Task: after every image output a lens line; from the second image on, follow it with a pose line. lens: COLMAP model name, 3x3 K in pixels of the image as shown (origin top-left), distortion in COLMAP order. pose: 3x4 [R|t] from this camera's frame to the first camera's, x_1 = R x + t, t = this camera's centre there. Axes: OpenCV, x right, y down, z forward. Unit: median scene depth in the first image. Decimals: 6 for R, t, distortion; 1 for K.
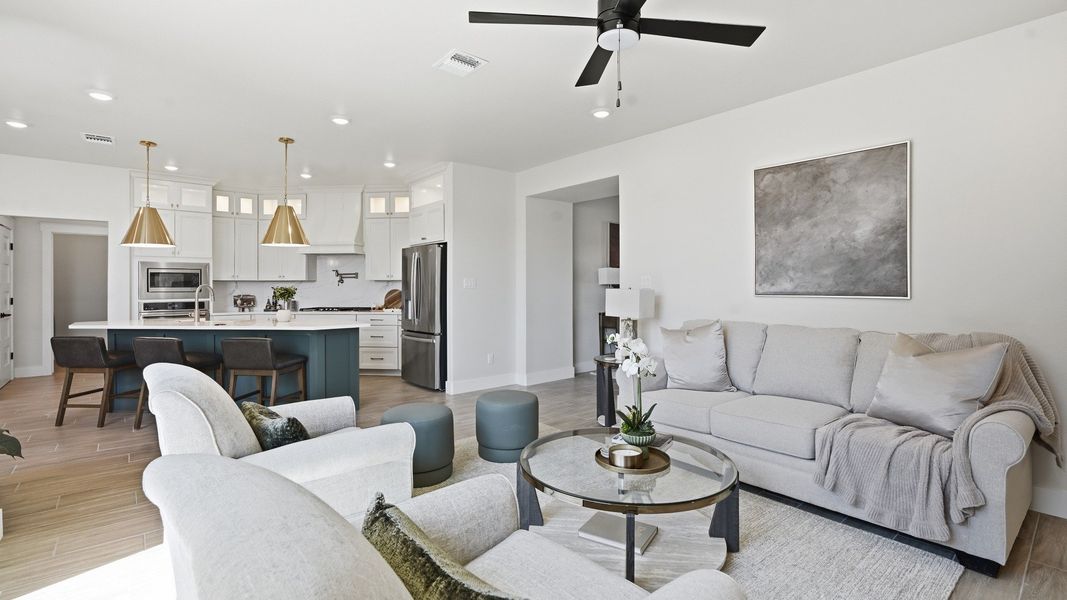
lens RADIAL K [[478.5, 0, 534.0], [0, 478.5, 282.9], [0, 0, 1]] dist [-0.000799, 0.000112]
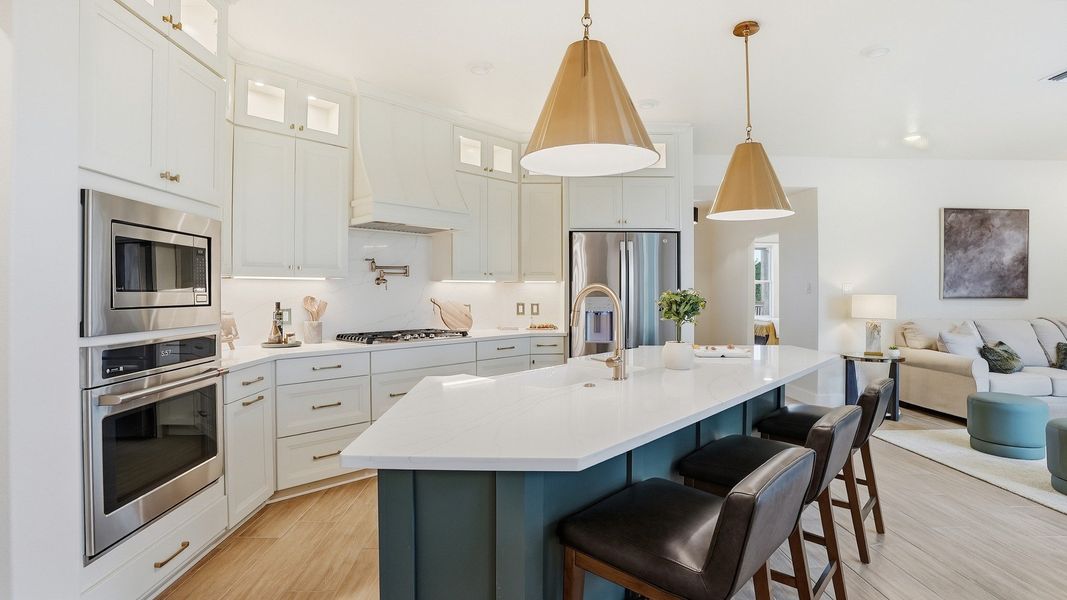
lens RADIAL K [[500.8, 0, 531.6], [0, 500.8, 292.1], [0, 0, 1]] dist [-0.015542, 0.000912]
pose [[0.621193, 0.005834, 0.783636, -1.470435], [-0.006125, 0.999978, -0.002590, 0.018242], [-0.783634, -0.003191, 0.621215, 1.097940]]
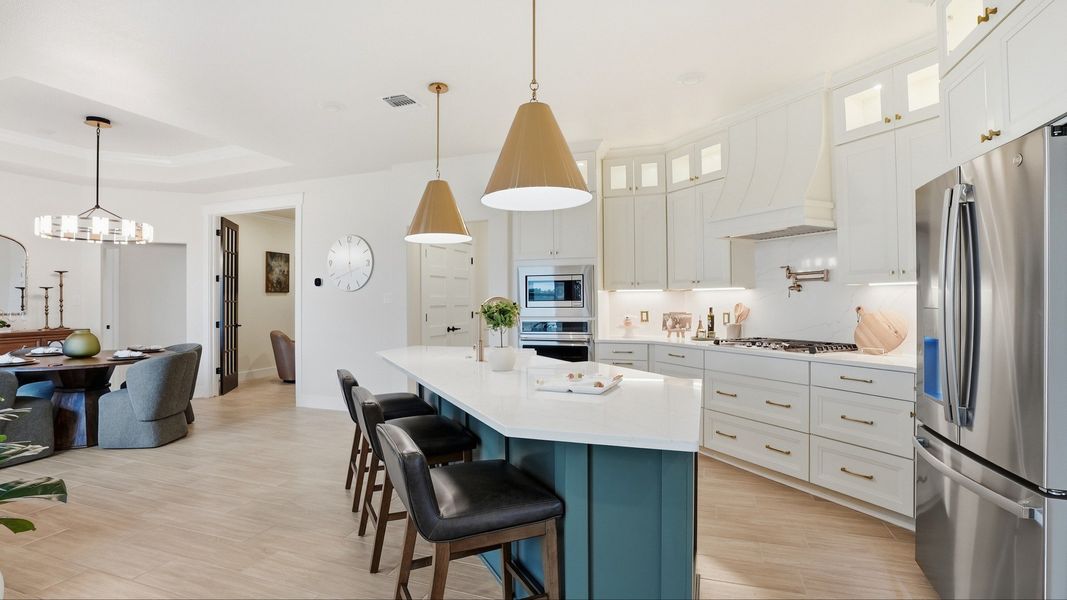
lens RADIAL K [[540.5, 0, 525.8], [0, 540.5, 294.0], [0, 0, 1]] dist [0.013662, 0.000334]
pose [[0.505654, -0.016235, -0.862584, -0.121336], [0.010665, 0.999864, -0.012567, 0.014211], [0.862671, -0.002845, 0.505758, 0.966997]]
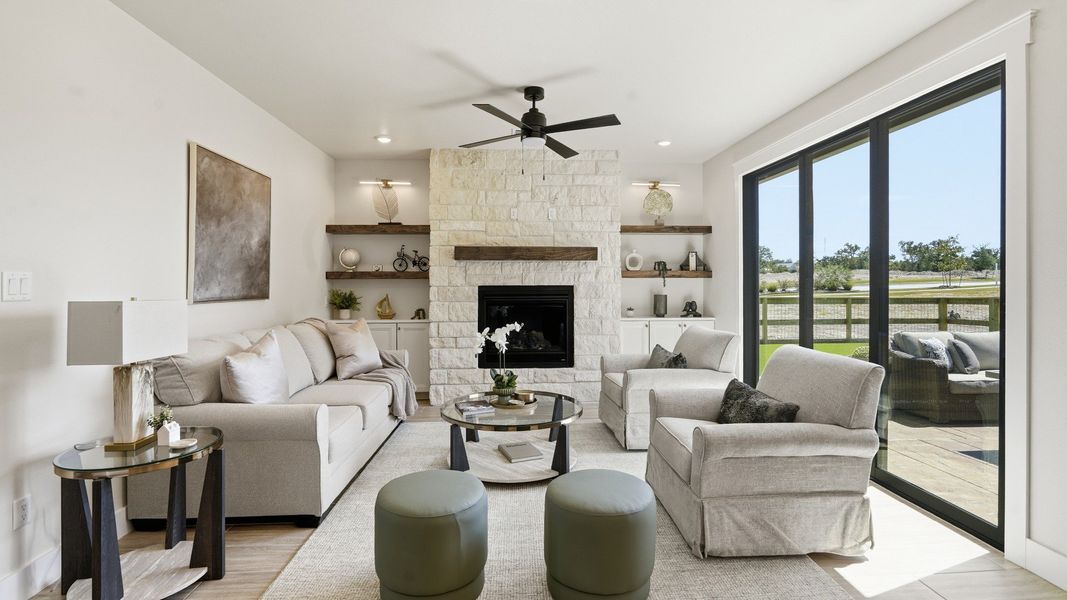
lens RADIAL K [[495.9, 0, 532.1], [0, 495.9, 279.1], [0, 0, 1]] dist [-0.014190, -0.000174]
pose [[-0.796560, 0.010012, 0.604476, -0.495923], [0.001710, 0.999896, -0.014308, -0.000958], [-0.604557, -0.010363, -0.796495, 1.379298]]
